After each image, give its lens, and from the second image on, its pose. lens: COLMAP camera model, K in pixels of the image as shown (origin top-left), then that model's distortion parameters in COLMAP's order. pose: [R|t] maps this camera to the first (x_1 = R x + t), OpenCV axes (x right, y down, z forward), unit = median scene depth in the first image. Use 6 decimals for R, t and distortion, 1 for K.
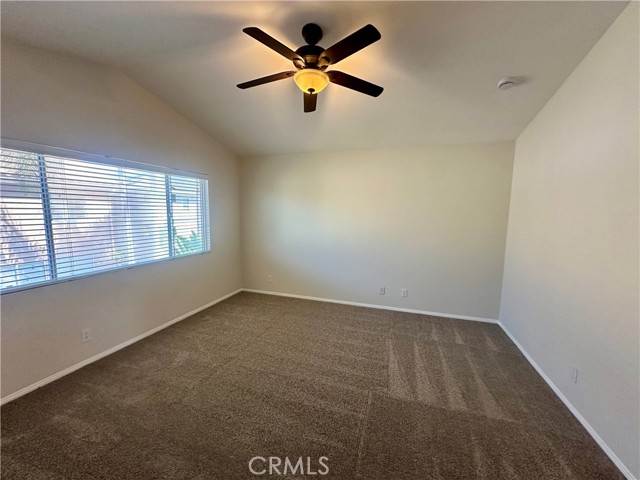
lens RADIAL K [[256.8, 0, 320.0], [0, 256.8, 240.4], [0, 0, 1]] dist [-0.001401, 0.000603]
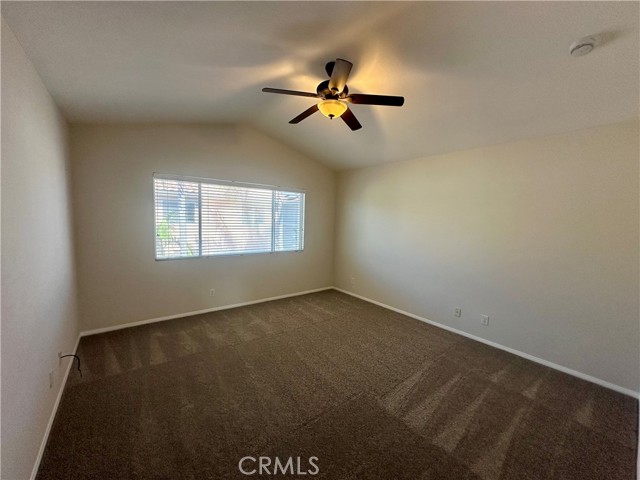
lens RADIAL K [[256.8, 0, 317.6], [0, 256.8, 239.0], [0, 0, 1]] dist [-0.001401, 0.000603]
pose [[0.829969, 0.057927, -0.554794, 0.422352], [-0.084005, 0.996230, -0.021654, 0.011618], [0.551448, 0.064578, 0.831706, 0.006883]]
